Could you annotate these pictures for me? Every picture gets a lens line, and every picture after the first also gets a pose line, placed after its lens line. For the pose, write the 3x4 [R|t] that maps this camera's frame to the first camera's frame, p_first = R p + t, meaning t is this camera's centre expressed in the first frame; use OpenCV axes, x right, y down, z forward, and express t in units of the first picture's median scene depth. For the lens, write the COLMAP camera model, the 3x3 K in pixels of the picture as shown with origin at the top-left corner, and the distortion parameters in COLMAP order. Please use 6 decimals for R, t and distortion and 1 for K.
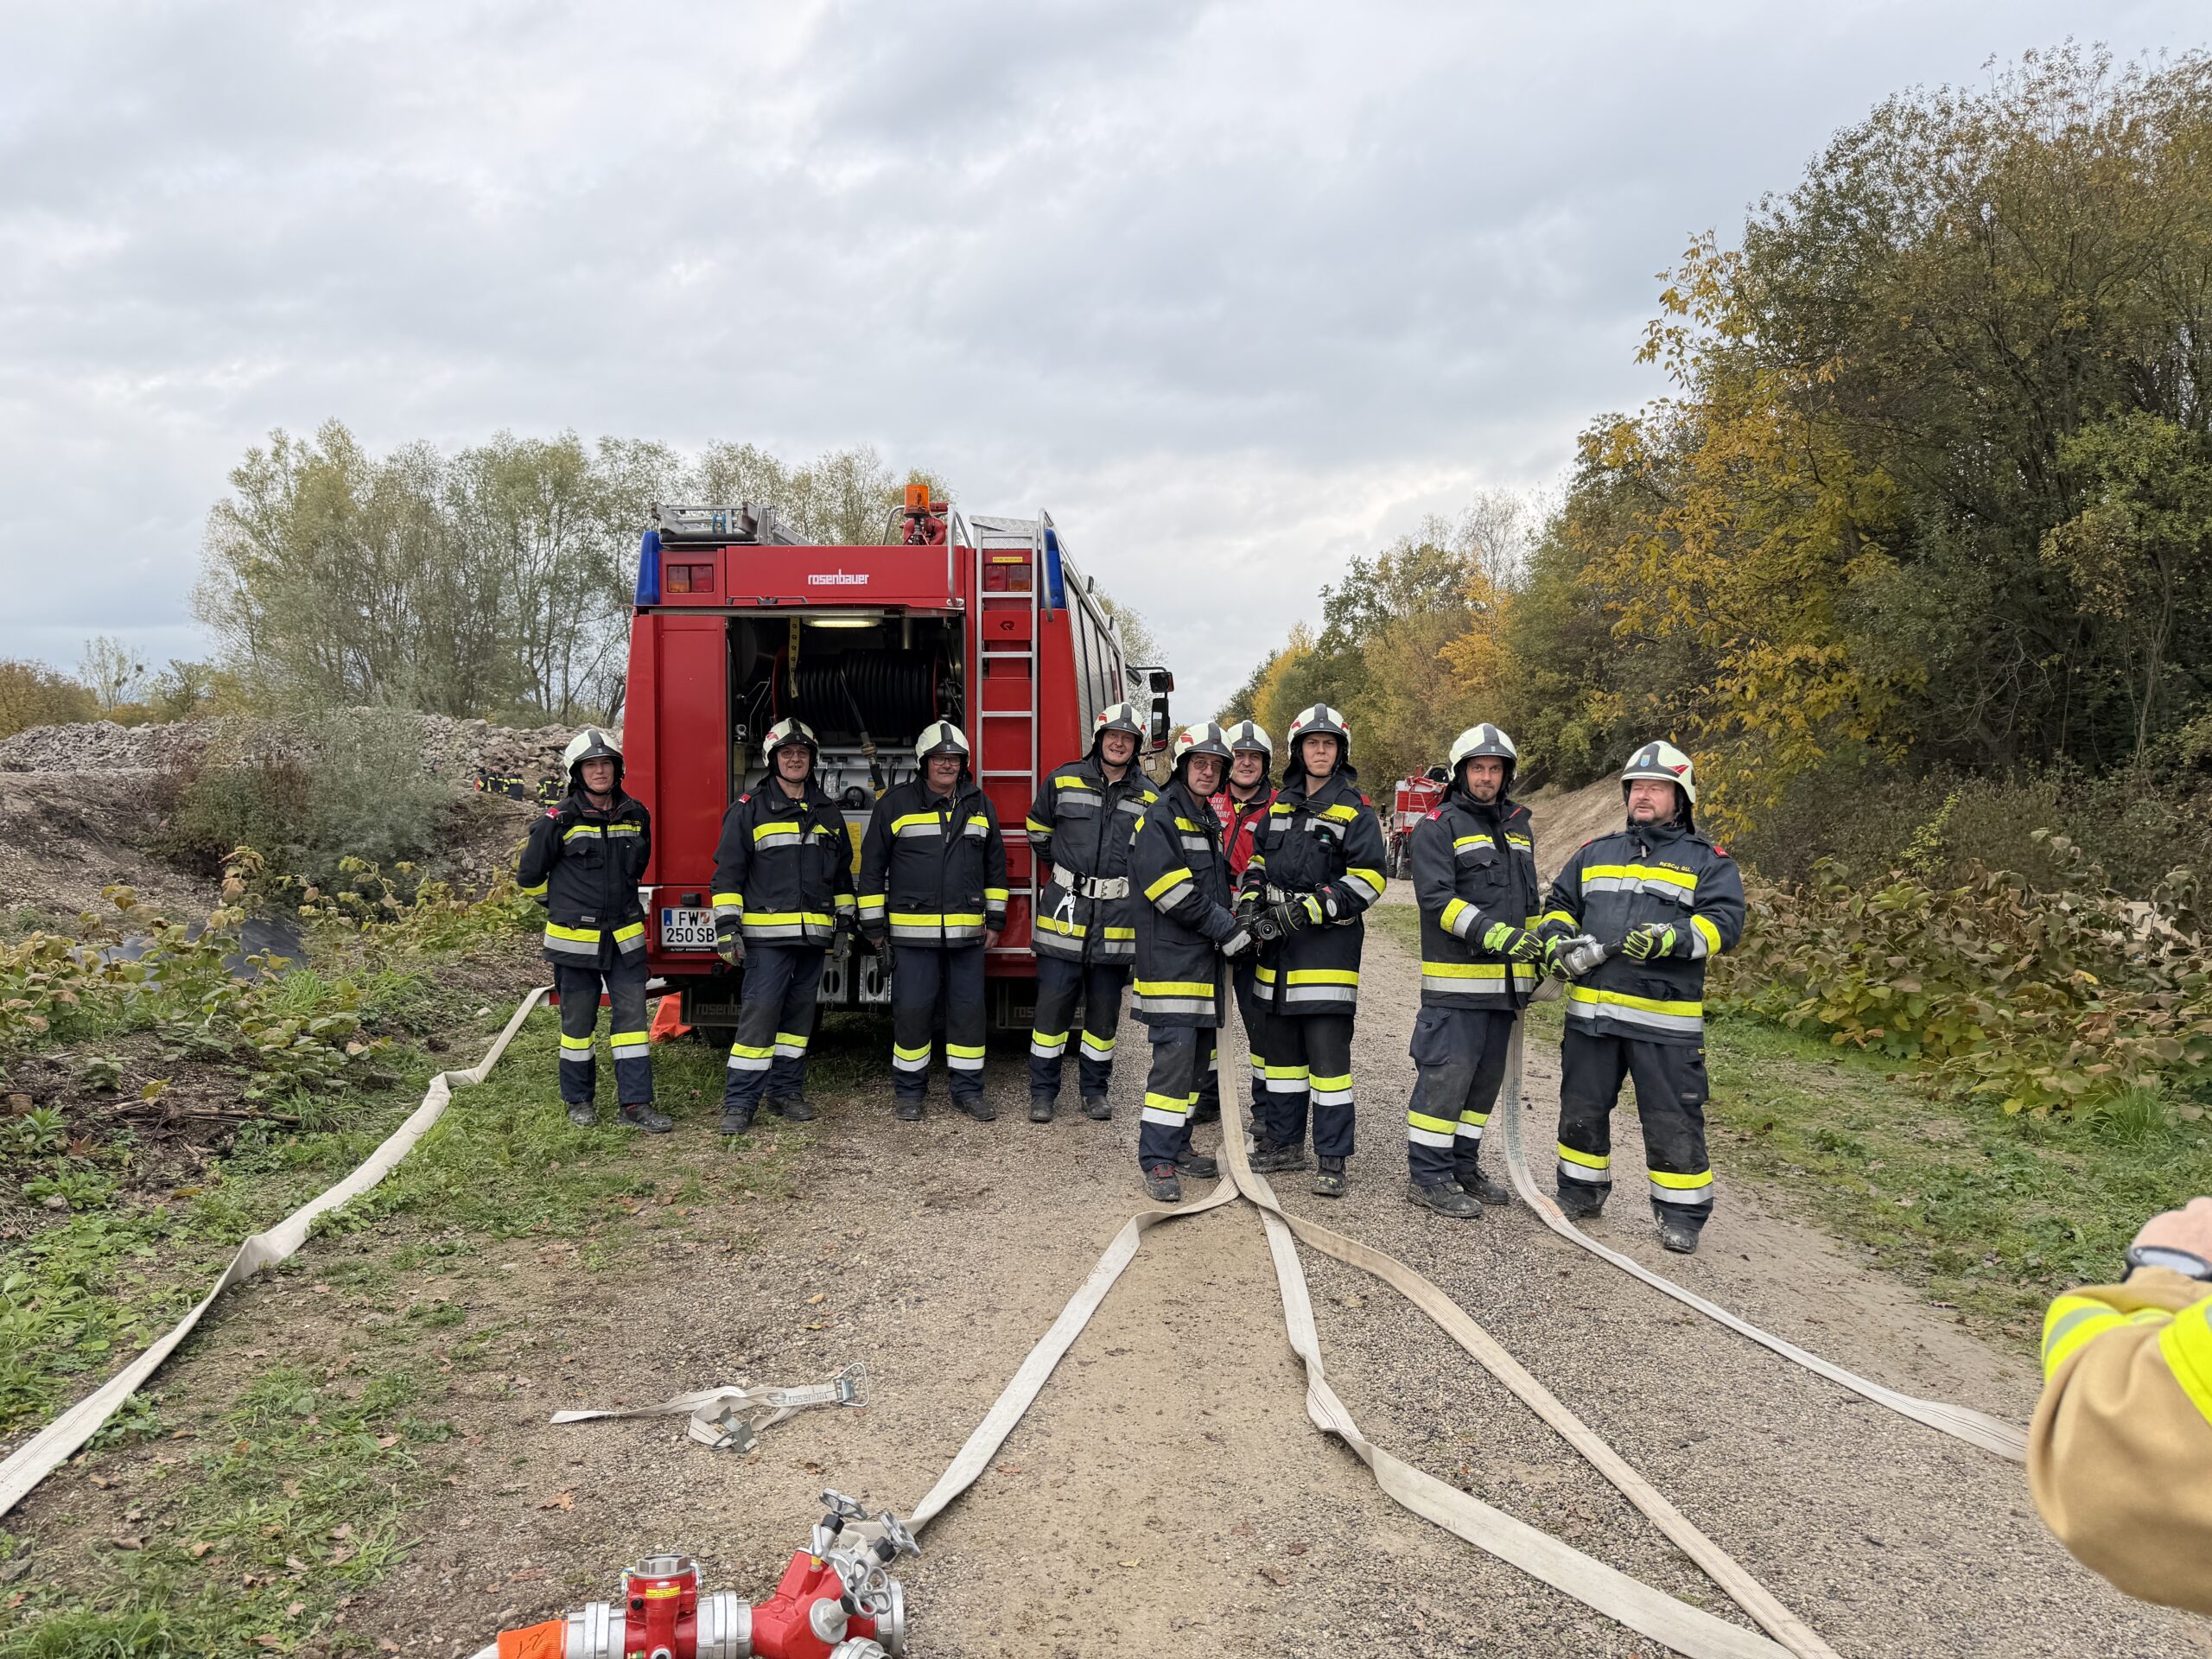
lens RADIAL K [[1529.4, 0, 1106.0], [0, 1529.4, 829.5], [0, 0, 1]] dist [0.112592, -0.097474]
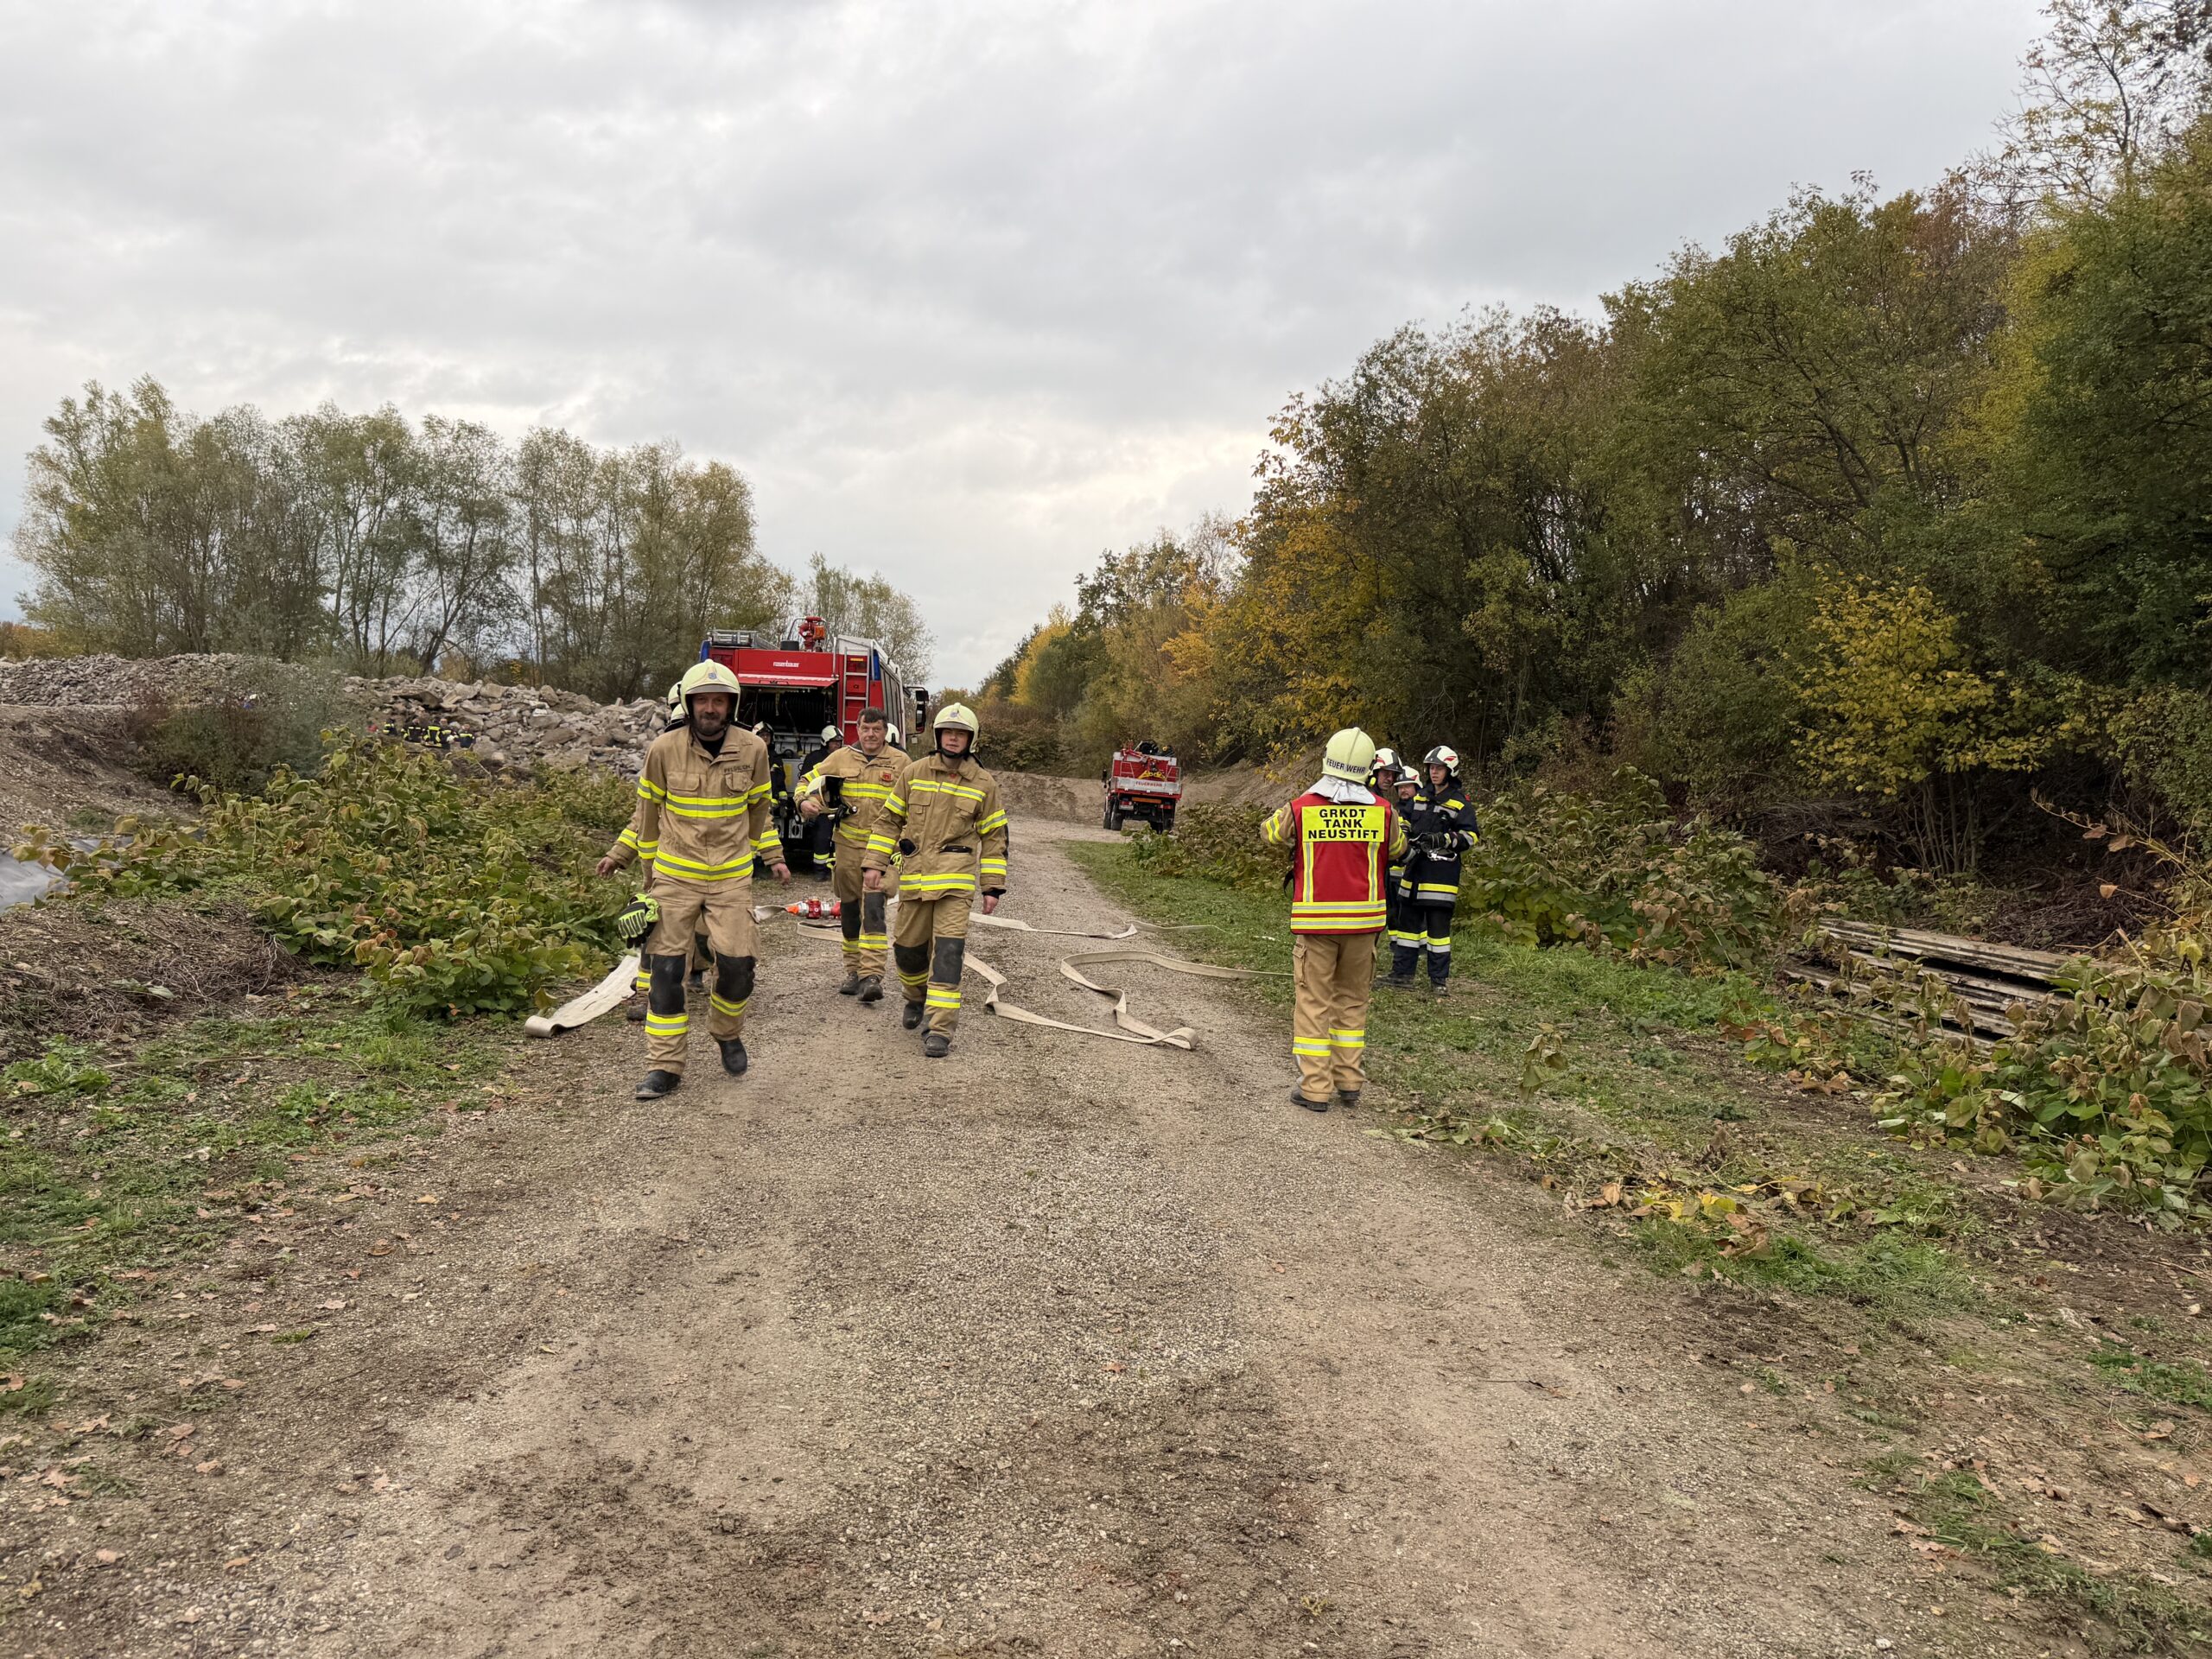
lens RADIAL K [[1529.4, 0, 1106.0], [0, 1529.4, 829.5], [0, 0, 1]] dist [0.112592, -0.097474]
pose [[0.988099, 0.028210, 0.151210, -0.011410], [-0.031853, 0.999256, 0.021724, 0.010233], [-0.150485, -0.026282, 0.988263, -0.511391]]
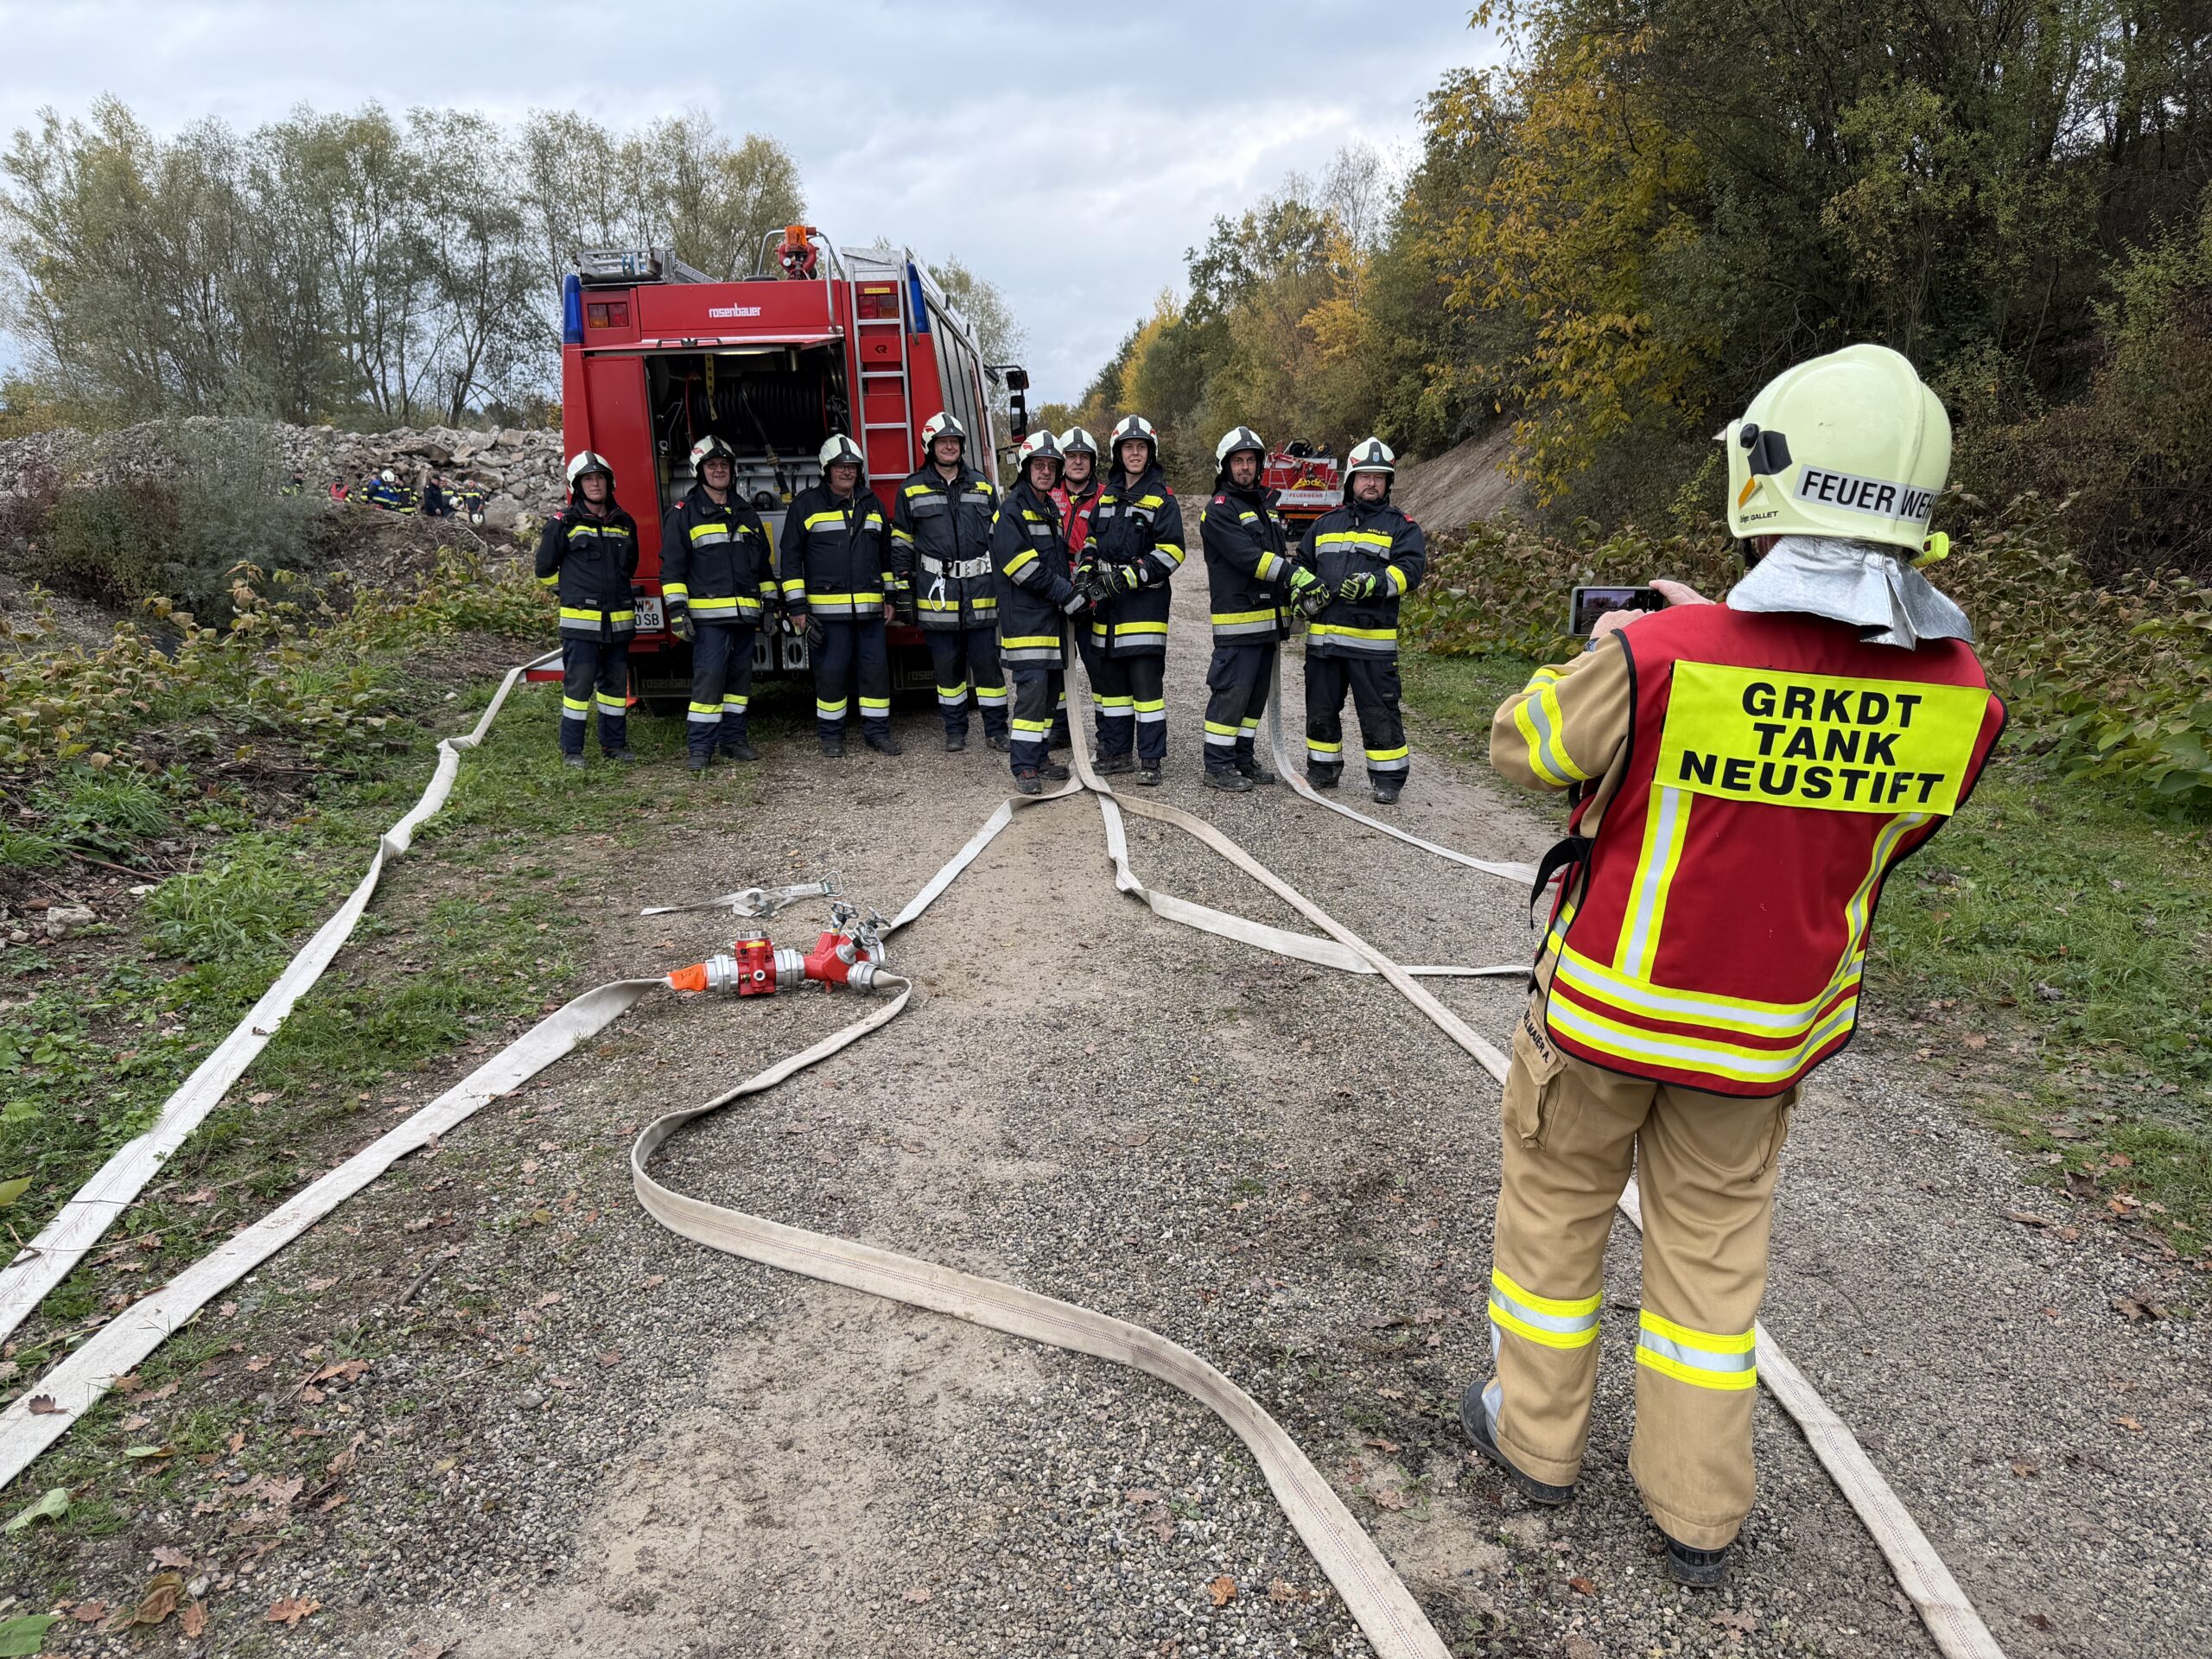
lens RADIAL K [[1543.0, 0, 1089.4], [0, 1543.0, 826.0], [0, 0, 1]] dist [0.078450, -0.105908]
pose [[0.996661, -0.053090, 0.062041, 0.001035], [0.039812, 0.979302, 0.198449, -0.000978], [-0.071292, -0.195317, 0.978146, -0.096687]]
